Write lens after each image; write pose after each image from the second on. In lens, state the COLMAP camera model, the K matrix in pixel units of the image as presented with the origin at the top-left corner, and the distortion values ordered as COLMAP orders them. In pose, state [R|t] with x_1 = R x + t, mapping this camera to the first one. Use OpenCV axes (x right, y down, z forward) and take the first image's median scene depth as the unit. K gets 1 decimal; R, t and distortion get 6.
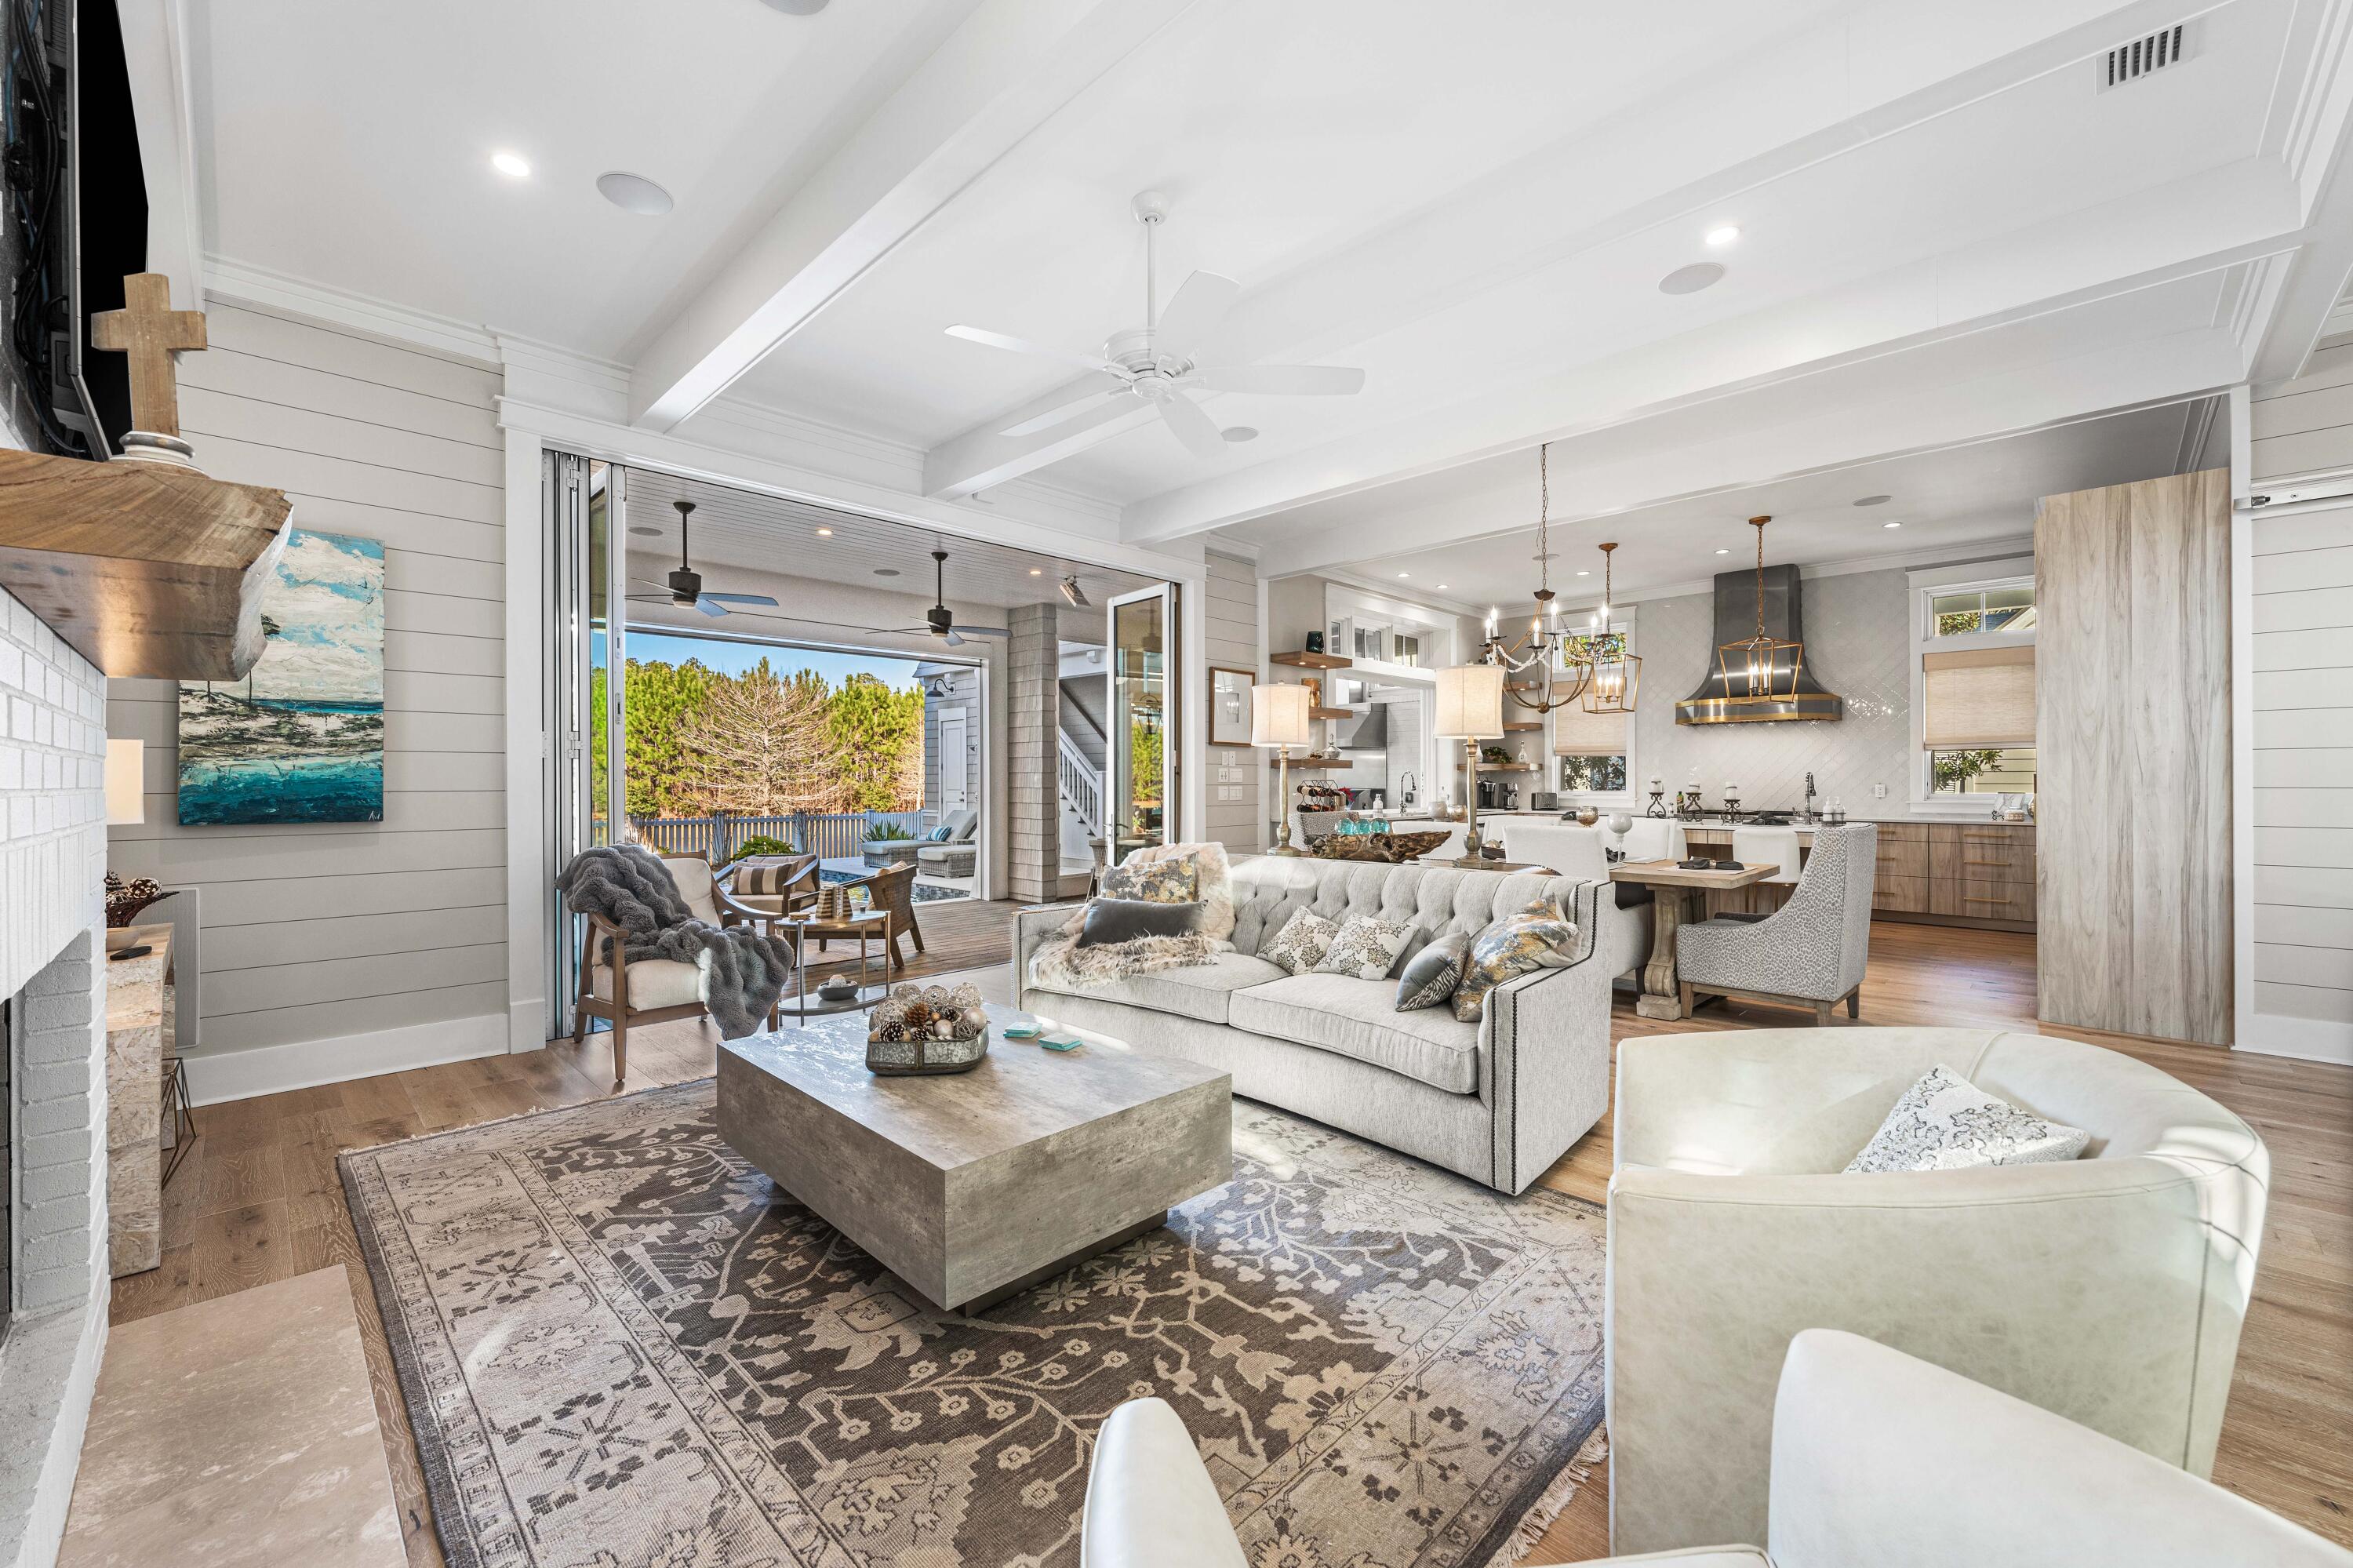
lens RADIAL K [[932.9, 0, 1173.1], [0, 932.9, 774.8], [0, 0, 1]] dist [-0.000759, -0.000310]
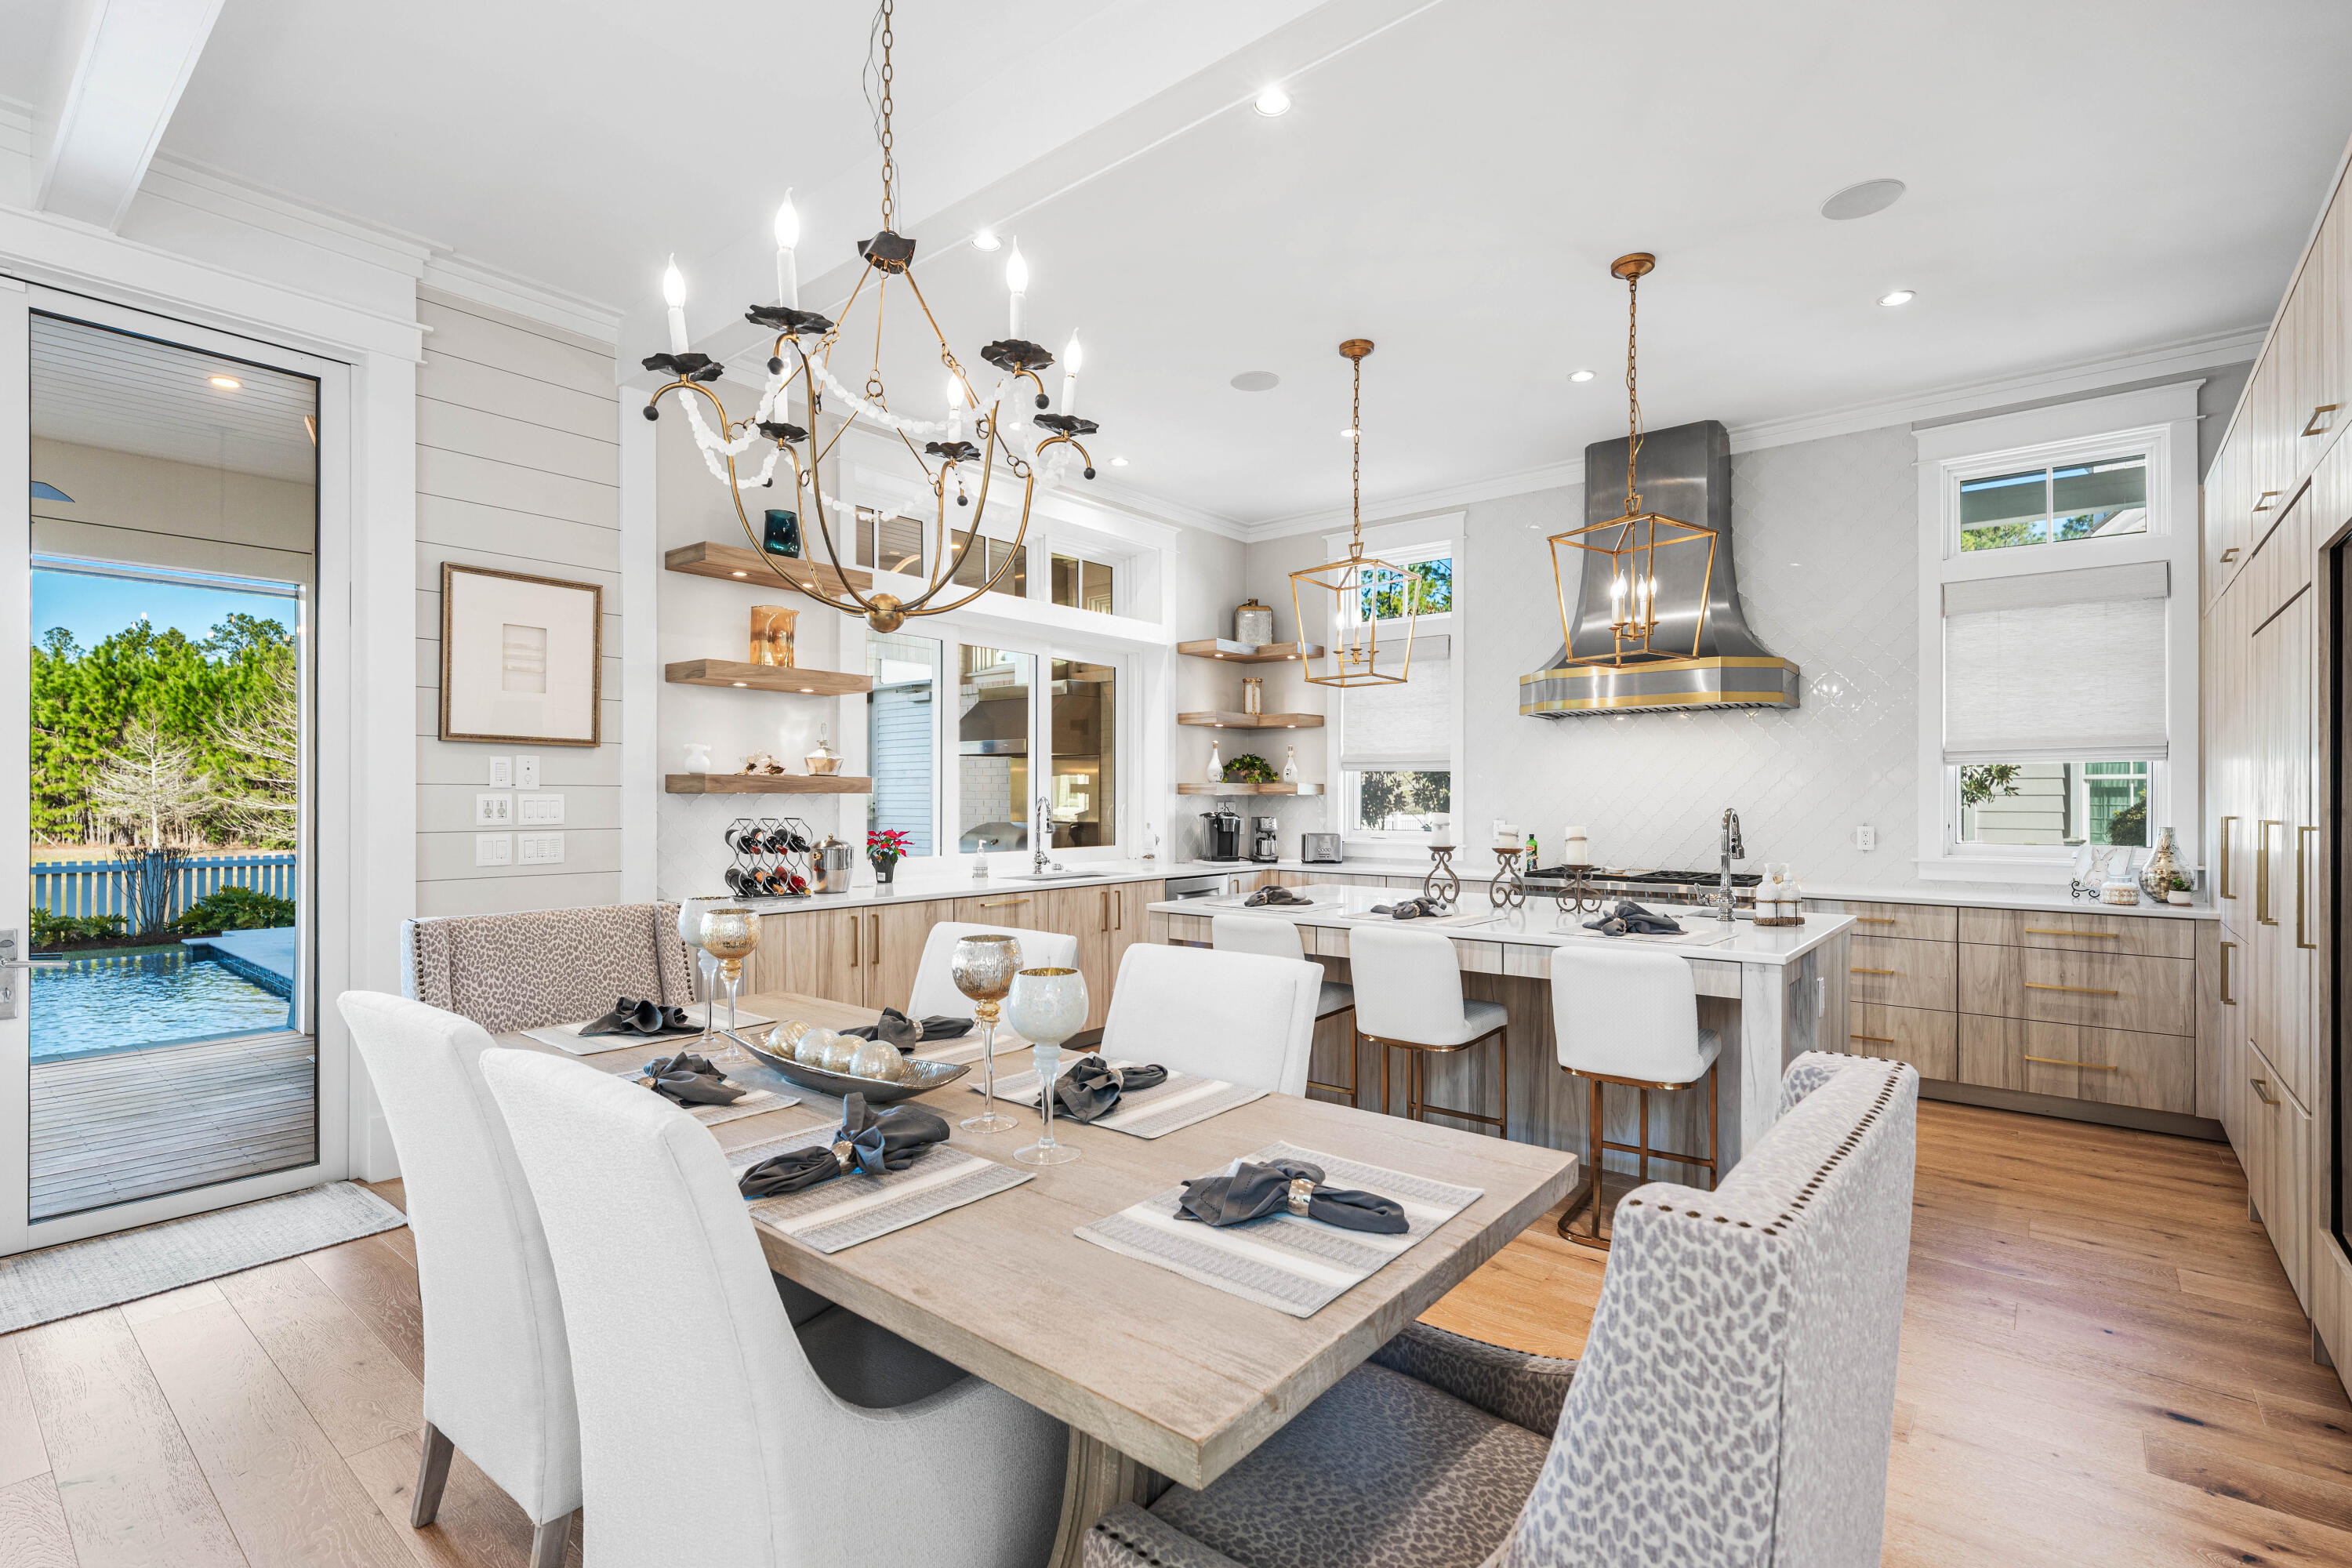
lens RADIAL K [[1099.6, 0, 1173.0], [0, 1099.6, 791.4], [0, 0, 1]] dist [0.001209, -0.000443]
pose [[0.995031, 0.002237, 0.099544, 0.455963], [-0.002230, 0.999997, -0.000178, -0.013467], [-0.099545, -0.000045, 0.995033, 0.626041]]
